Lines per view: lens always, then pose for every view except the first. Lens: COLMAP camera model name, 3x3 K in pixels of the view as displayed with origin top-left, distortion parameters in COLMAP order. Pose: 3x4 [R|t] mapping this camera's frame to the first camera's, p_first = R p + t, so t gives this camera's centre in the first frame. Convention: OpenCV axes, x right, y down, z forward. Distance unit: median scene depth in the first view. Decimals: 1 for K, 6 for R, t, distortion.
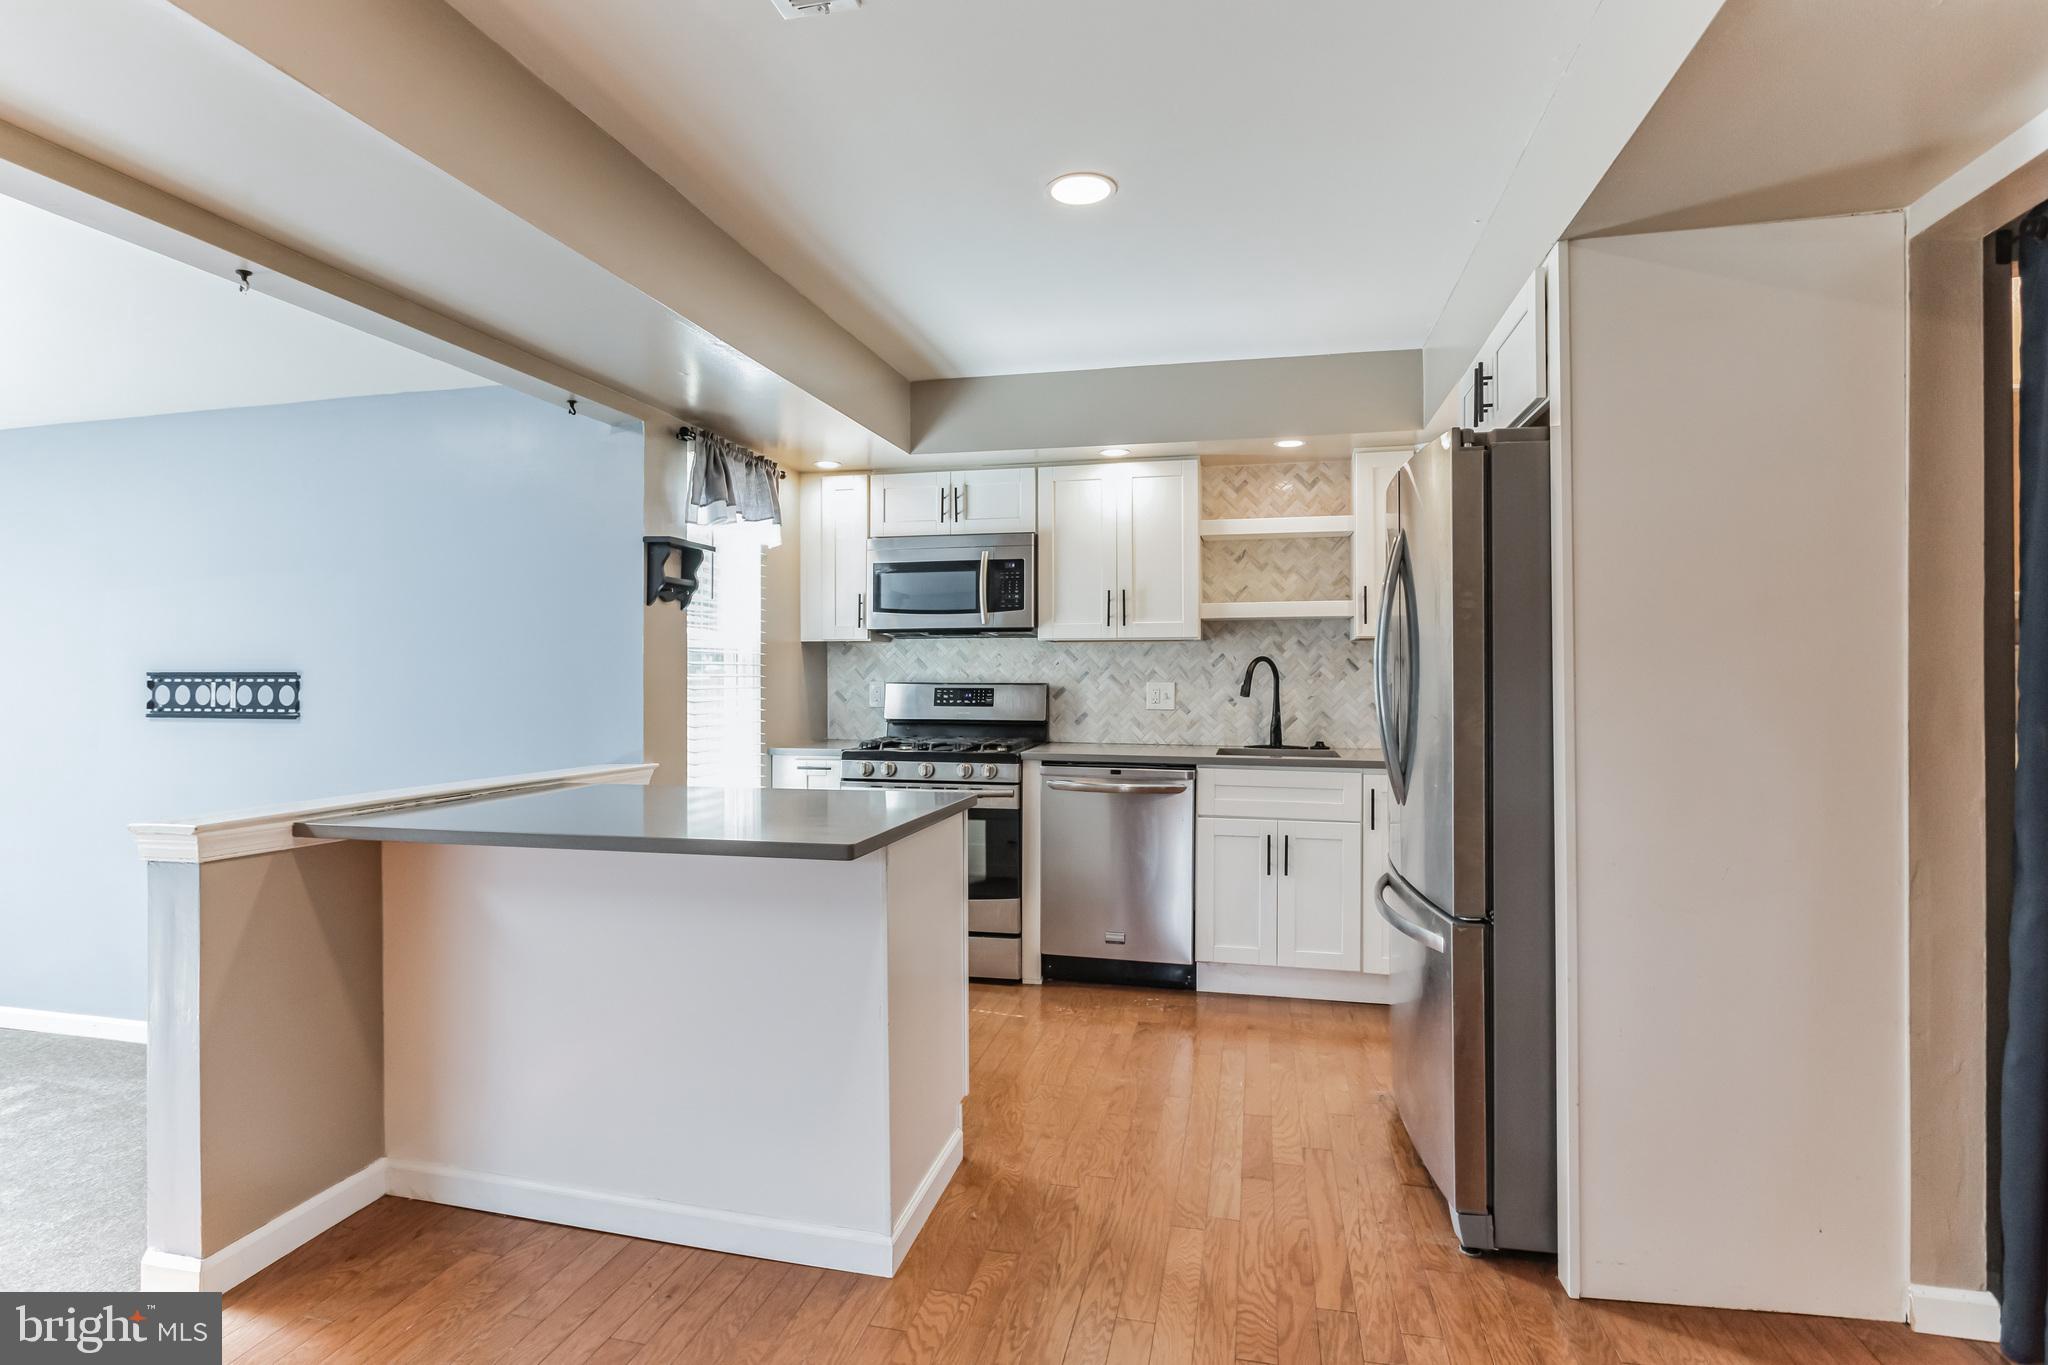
lens RADIAL K [[989.8, 0, 1020.4], [0, 989.8, 675.7], [0, 0, 1]] dist [-0.000961, -0.000066]
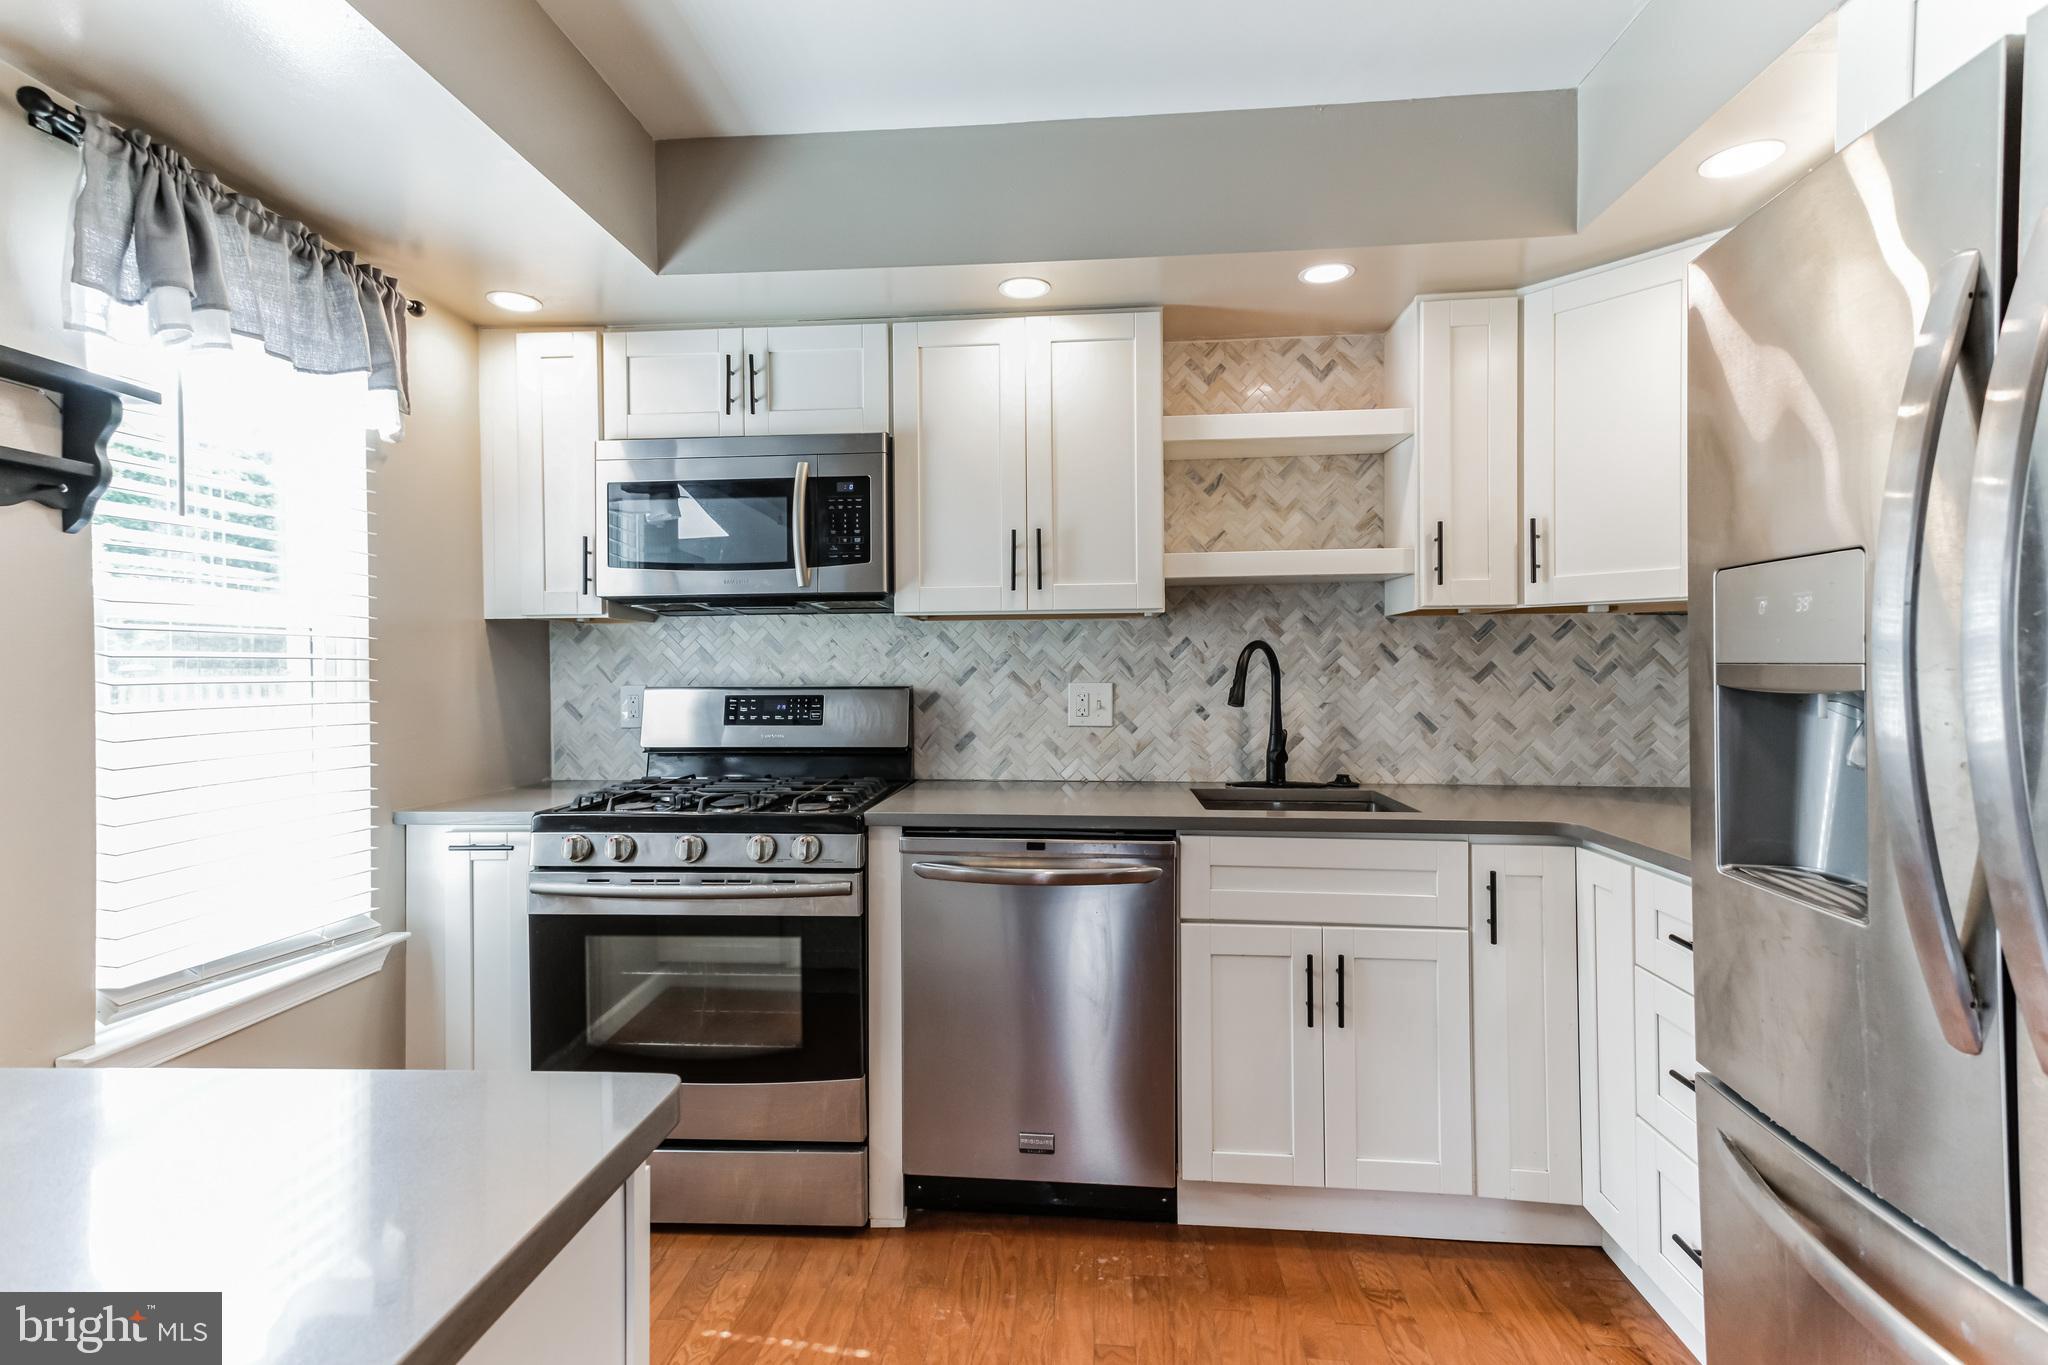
lens RADIAL K [[989.8, 0, 1018.6], [0, 989.8, 670.1], [0, 0, 1]] dist [-0.000961, -0.000066]
pose [[0.990429, -0.007835, 0.137797, 0.009779], [0.007931, 0.999969, -0.000153, -0.002040], [-0.137792, 0.001244, 0.990460, 0.412939]]
